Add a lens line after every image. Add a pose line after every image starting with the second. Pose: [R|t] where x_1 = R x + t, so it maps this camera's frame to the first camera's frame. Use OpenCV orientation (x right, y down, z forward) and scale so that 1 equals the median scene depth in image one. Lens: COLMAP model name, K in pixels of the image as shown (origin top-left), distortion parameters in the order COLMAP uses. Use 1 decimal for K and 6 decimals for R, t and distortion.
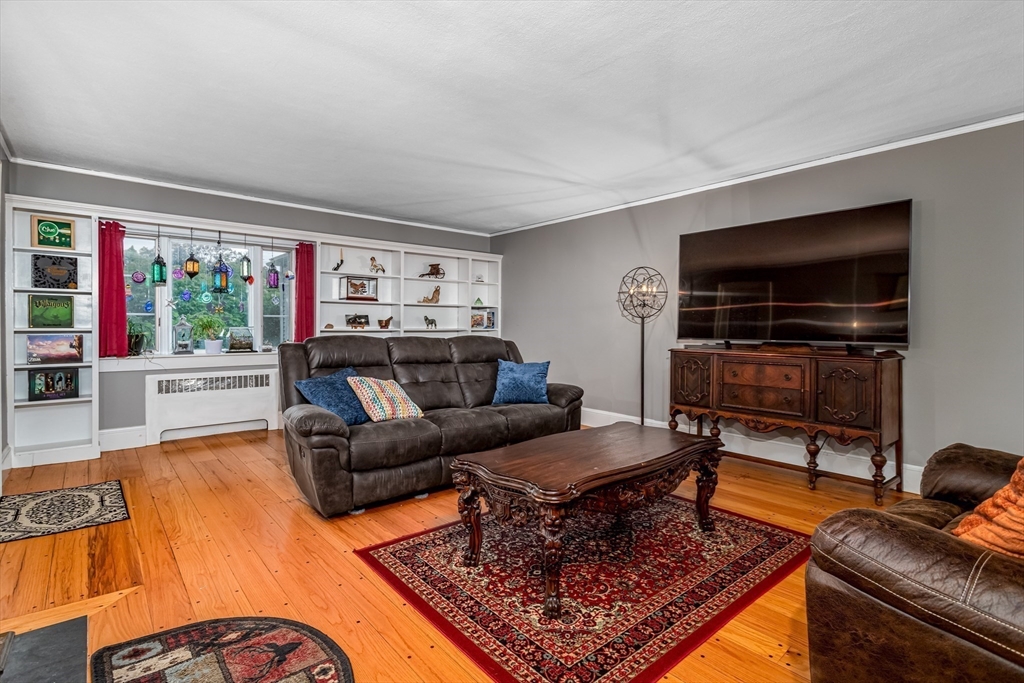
lens RADIAL K [[491.6, 0, 510.1], [0, 491.6, 340.7], [0, 0, 1]] dist [0.001322, 0.001001]
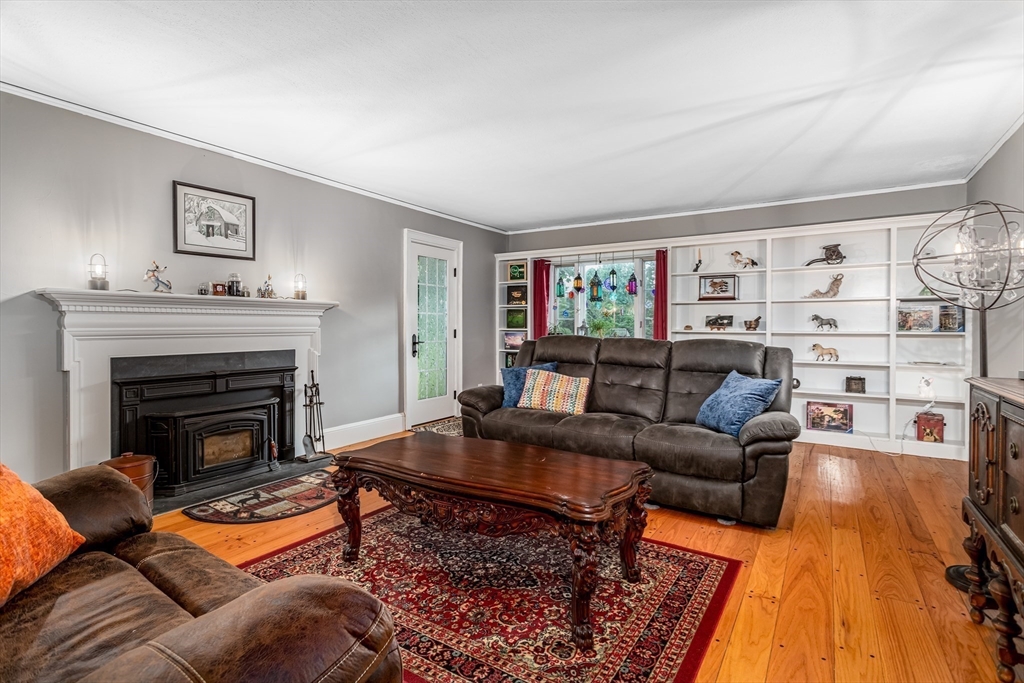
lens RADIAL K [[491.6, 0, 510.1], [0, 491.6, 340.7], [0, 0, 1]] dist [0.001322, 0.001001]
pose [[0.293776, 0.025871, -0.955524, 0.569785], [-0.030858, 0.999369, 0.017571, -0.011012], [0.955376, 0.024324, 0.294389, 0.416539]]
